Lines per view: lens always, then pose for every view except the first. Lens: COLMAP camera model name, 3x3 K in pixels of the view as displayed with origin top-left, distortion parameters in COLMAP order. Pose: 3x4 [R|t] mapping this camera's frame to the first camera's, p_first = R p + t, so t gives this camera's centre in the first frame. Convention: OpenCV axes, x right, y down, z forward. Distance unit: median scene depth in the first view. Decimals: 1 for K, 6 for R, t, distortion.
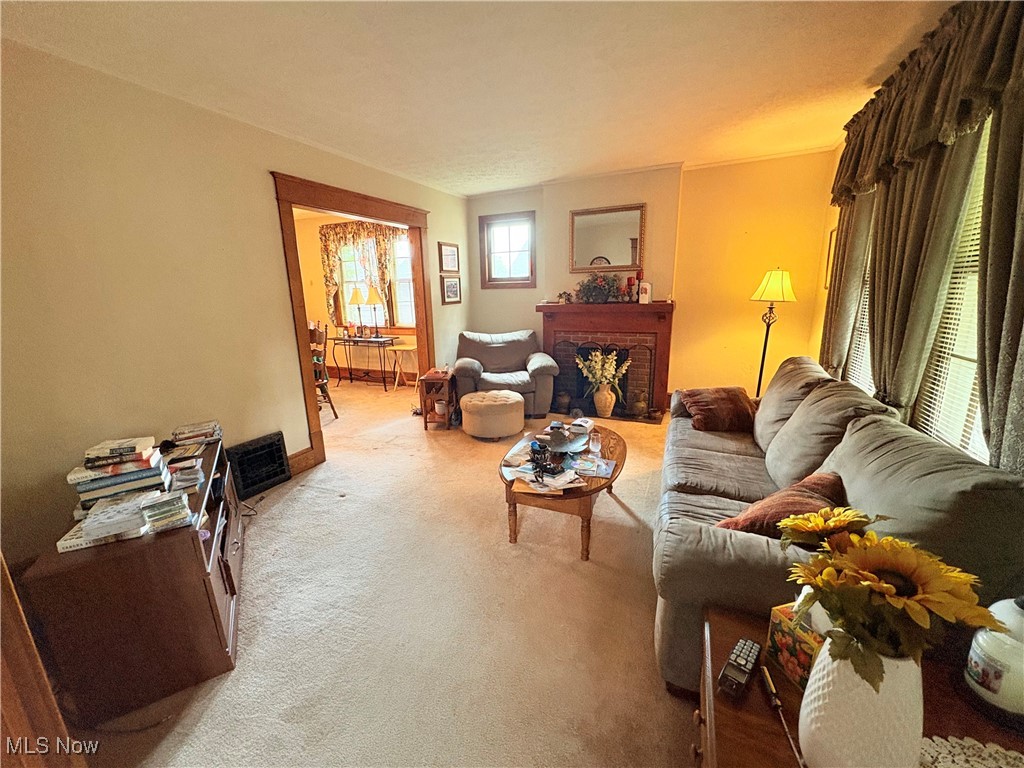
lens RADIAL K [[411.6, 0, 515.5], [0, 411.6, 389.6], [0, 0, 1]] dist [0.003194, 0.001033]
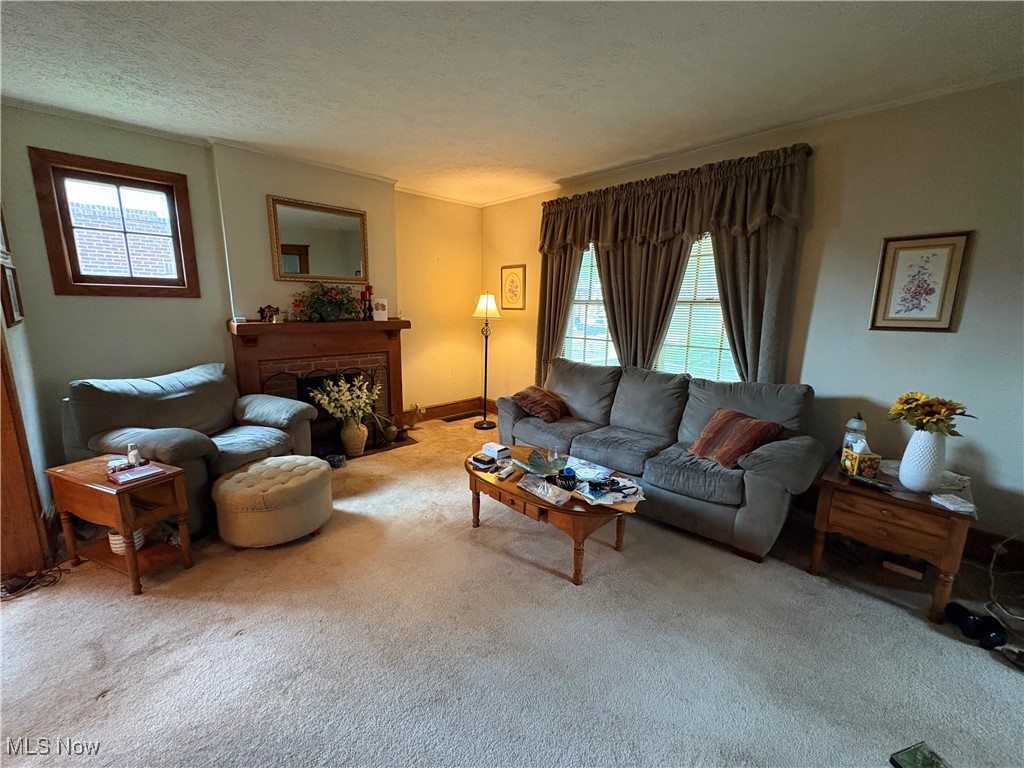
lens RADIAL K [[411.6, 0, 512.6], [0, 411.6, 383.5], [0, 0, 1]] dist [0.003194, 0.001033]
pose [[0.363851, -0.148770, 0.919500, -0.438521], [0.196355, 0.977230, 0.080412, -0.085174], [-0.910526, 0.151290, 0.384778, 0.386539]]
